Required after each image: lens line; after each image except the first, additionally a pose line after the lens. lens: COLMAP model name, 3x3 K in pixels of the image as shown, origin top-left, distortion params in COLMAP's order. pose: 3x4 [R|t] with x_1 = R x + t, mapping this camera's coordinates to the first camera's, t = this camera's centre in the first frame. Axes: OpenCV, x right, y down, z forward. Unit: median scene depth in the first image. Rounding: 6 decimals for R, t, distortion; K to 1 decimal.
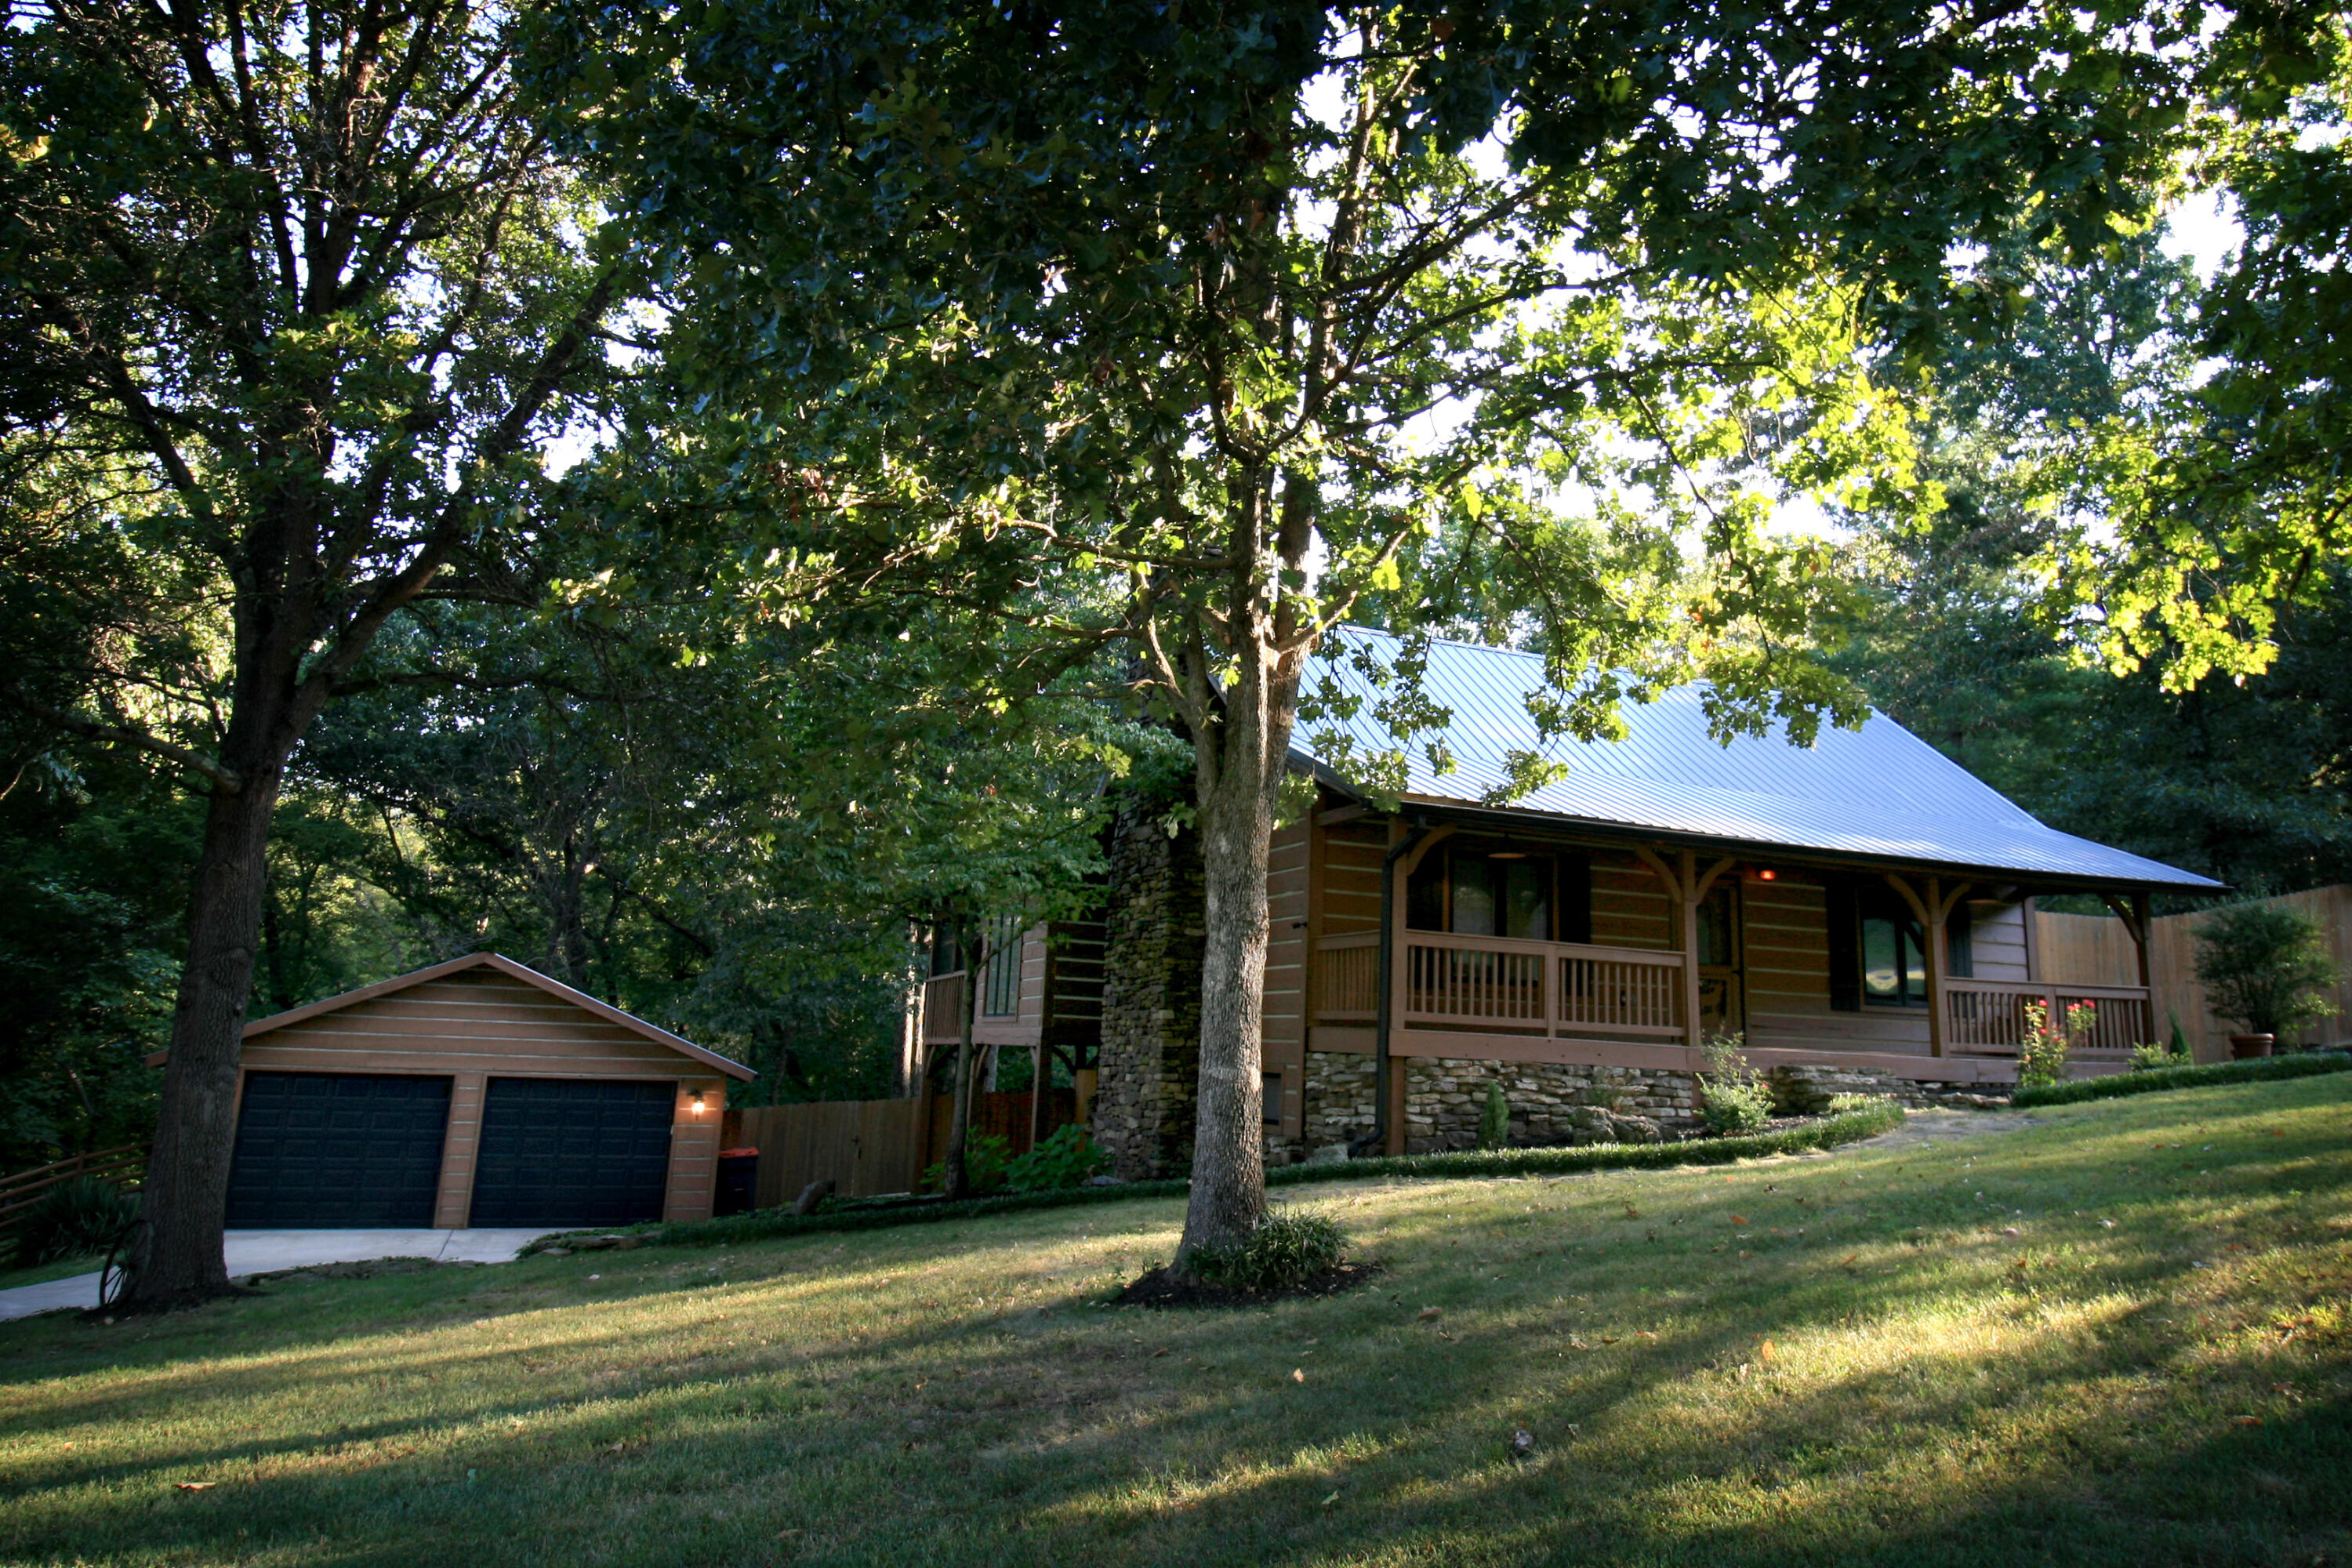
lens RADIAL K [[1605.5, 0, 1176.0], [0, 1605.5, 784.0], [0, 0, 1]] dist [-0.000781, -0.000054]
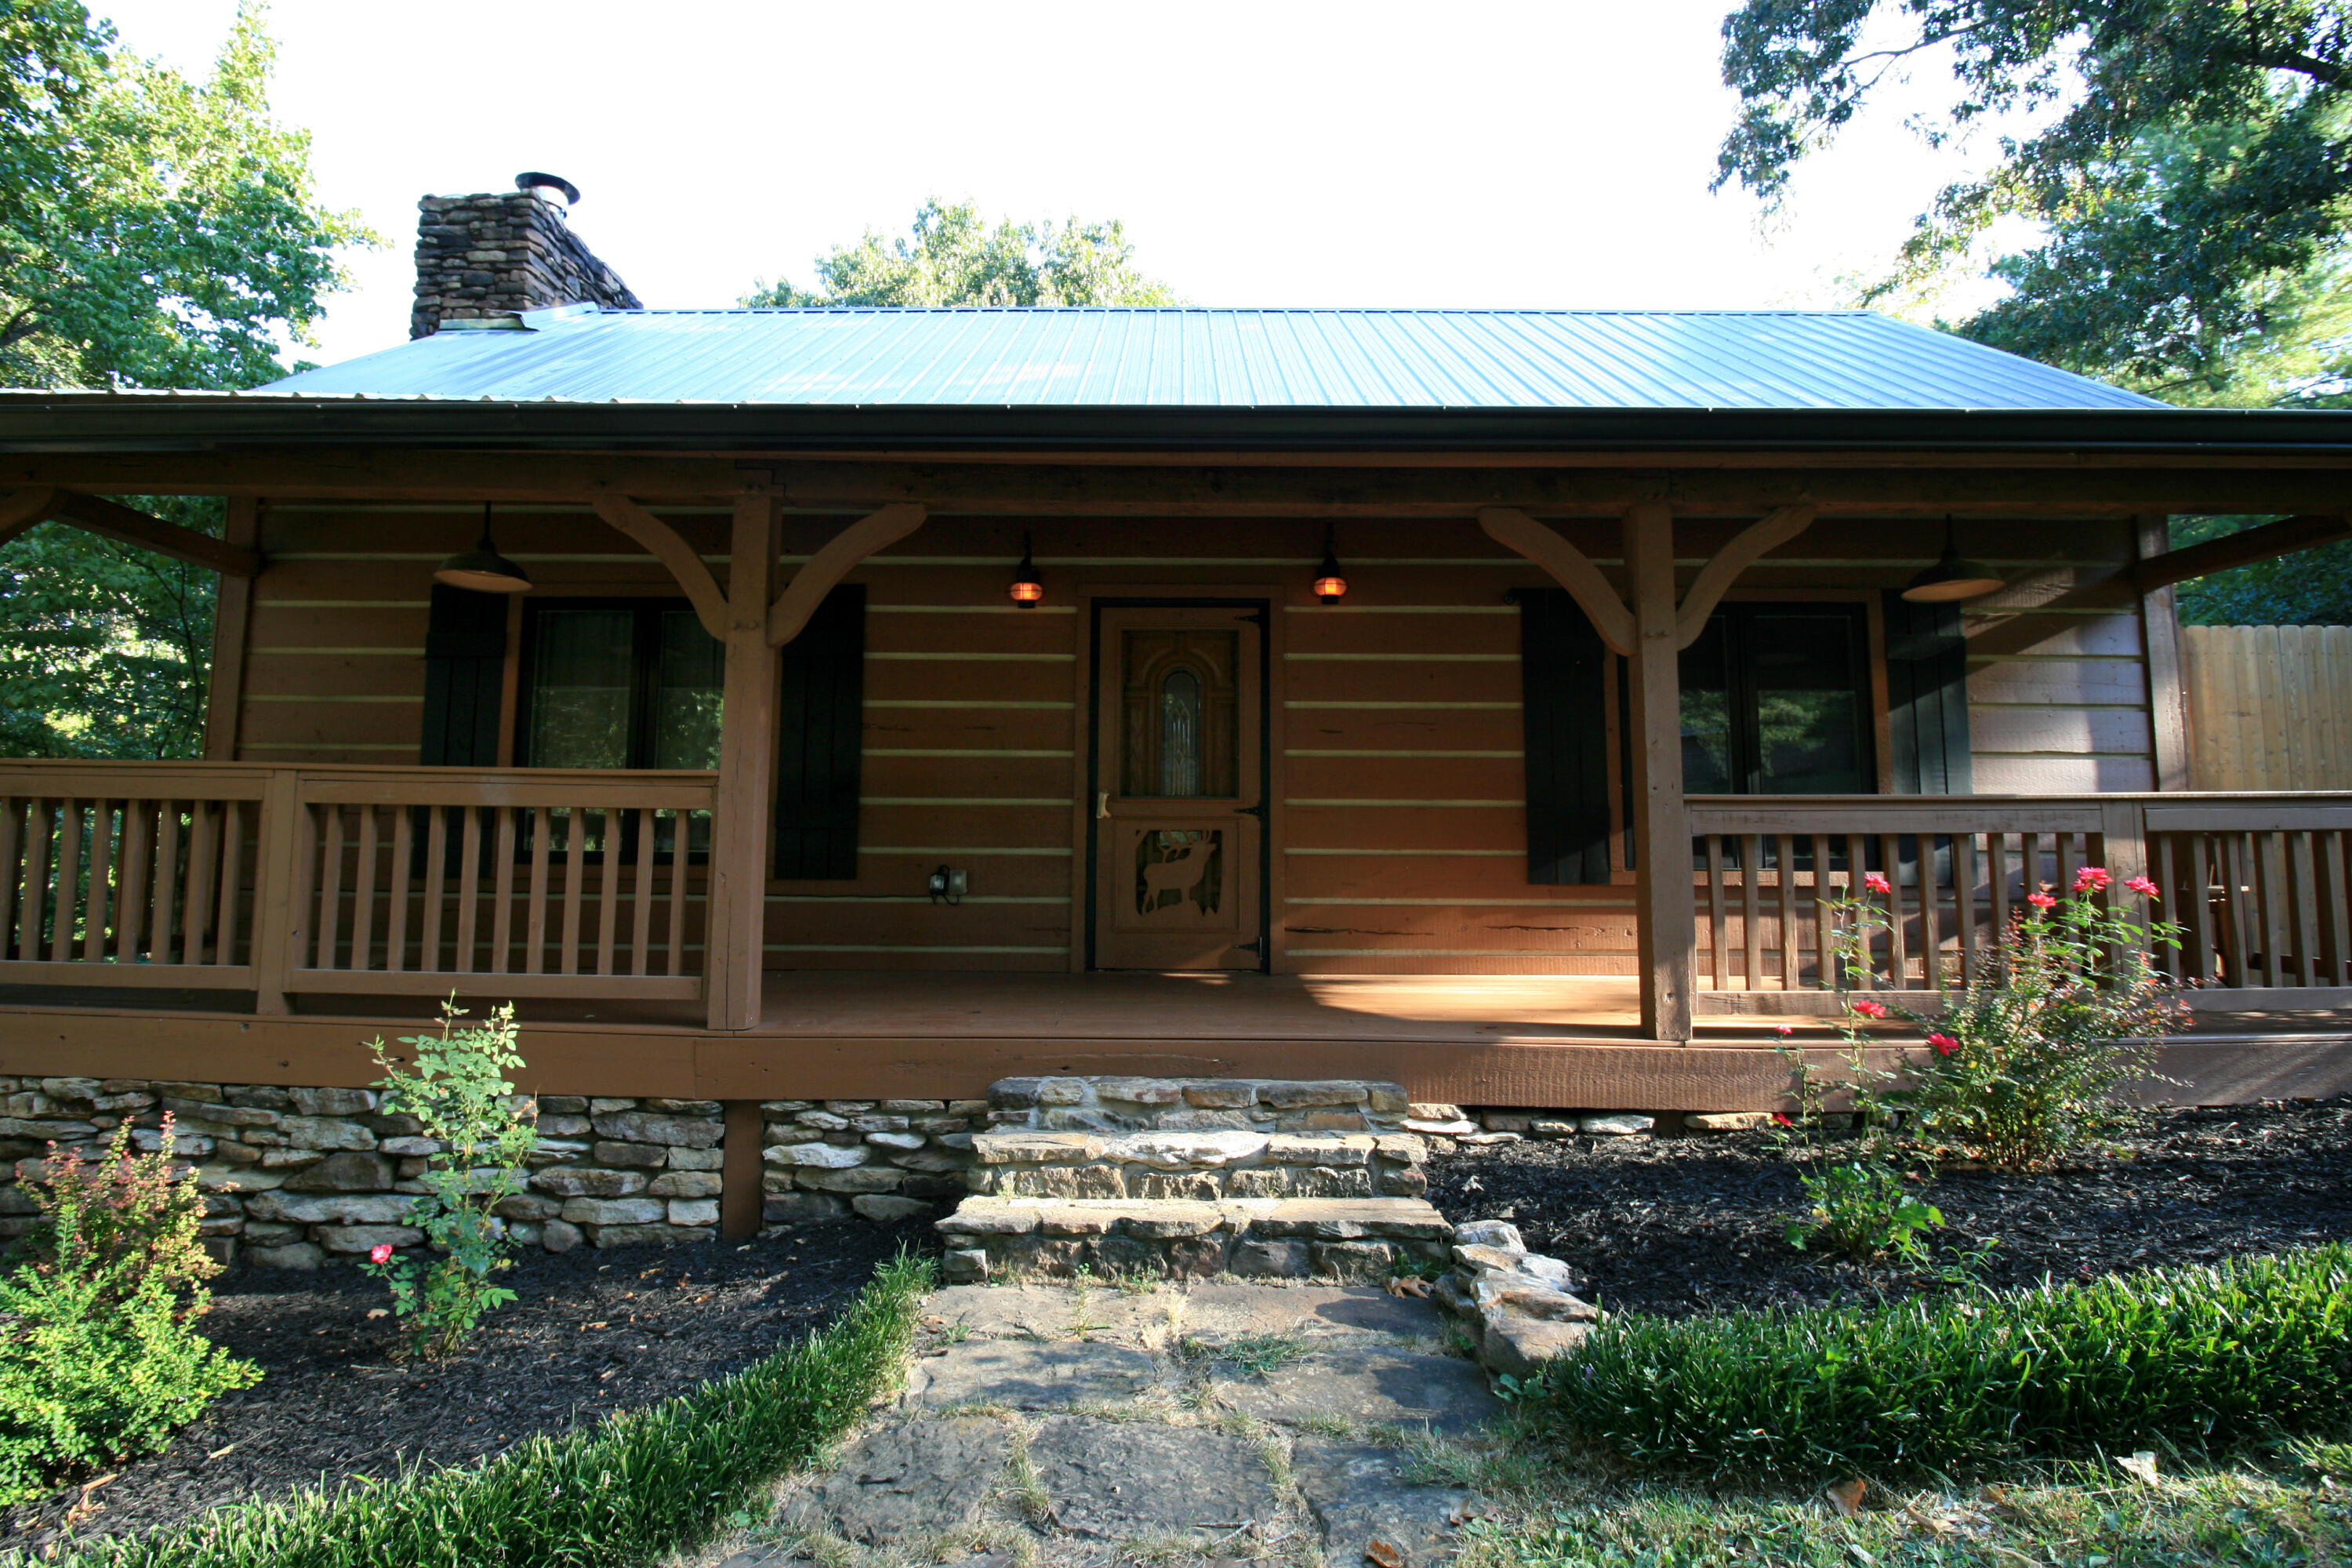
lens RADIAL K [[1104.3, 0, 1176.0], [0, 1104.3, 784.0], [0, 0, 1]] dist [-0.001702, -0.014651]
pose [[0.918214, -0.064589, -0.390783, 0.521270], [0.091602, 0.994496, 0.050864, 0.106960], [0.385347, -0.082501, 0.919076, 0.824355]]
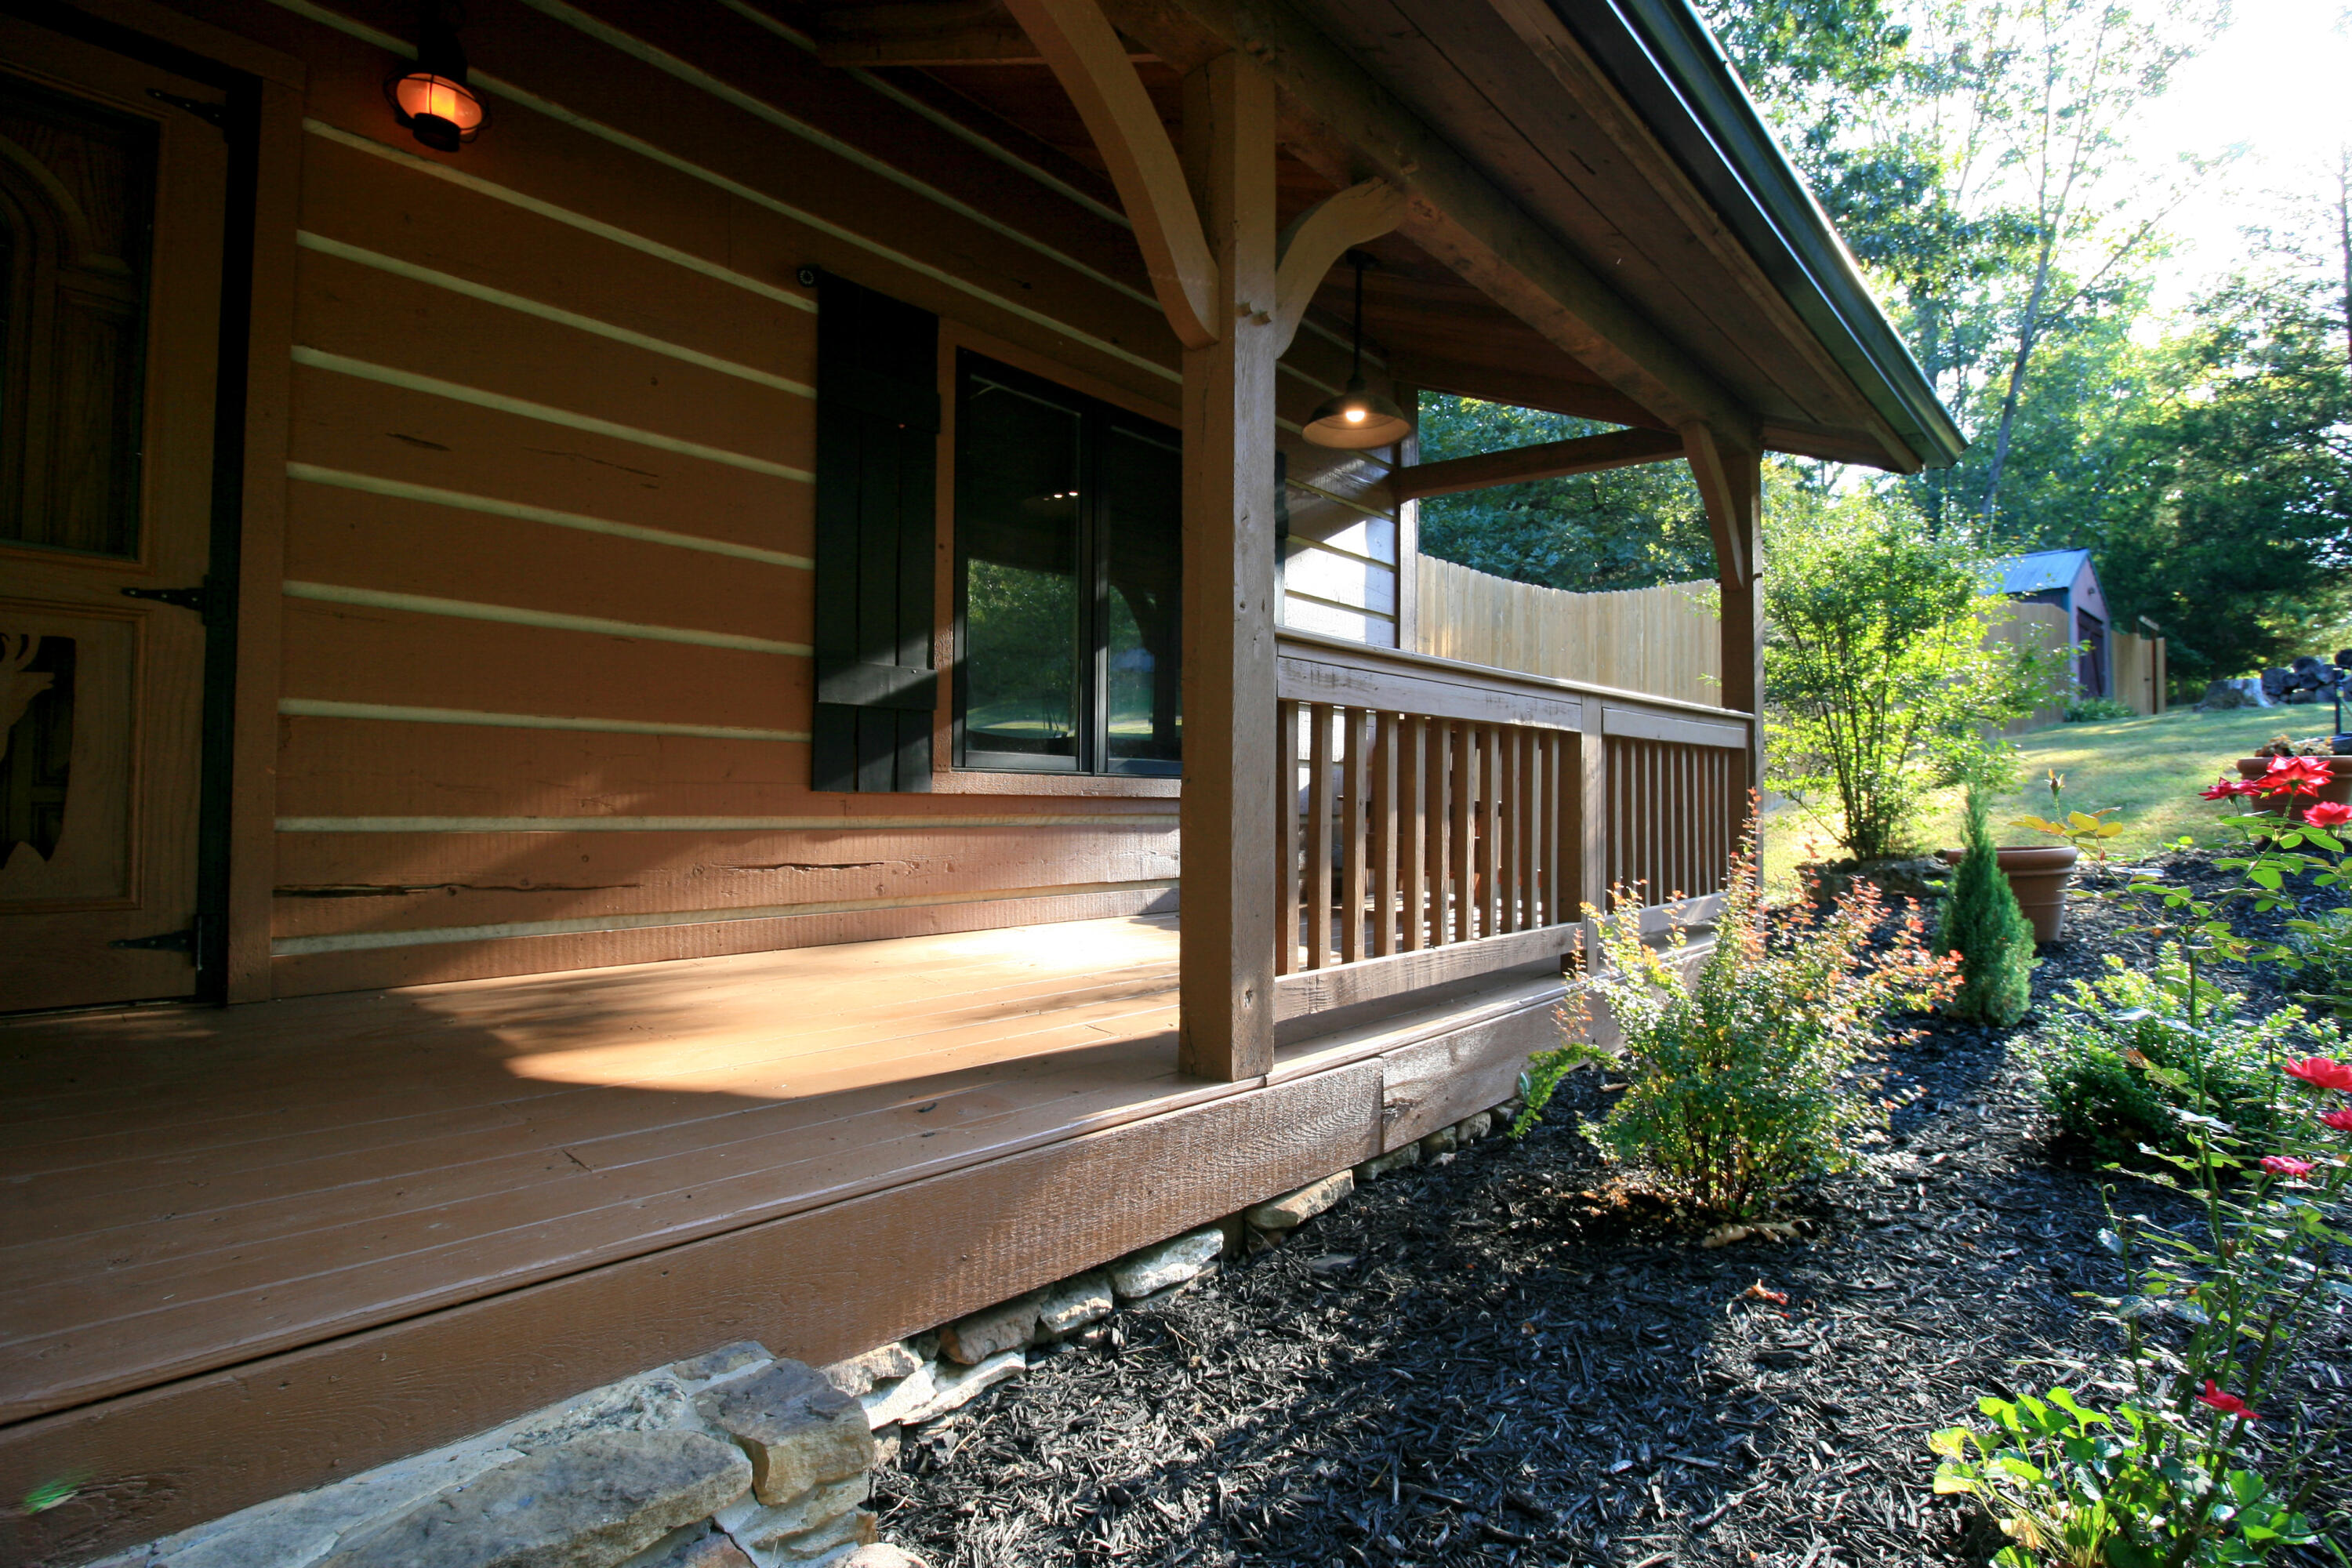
lens RADIAL K [[1104.3, 0, 1176.0], [0, 1104.3, 784.0], [0, 0, 1]] dist [-0.001702, -0.014651]
pose [[0.904893, -0.019389, 0.425198, 0.458466], [-0.047828, 0.988003, 0.146840, 0.133029], [-0.422944, -0.153211, 0.893110, 0.981542]]
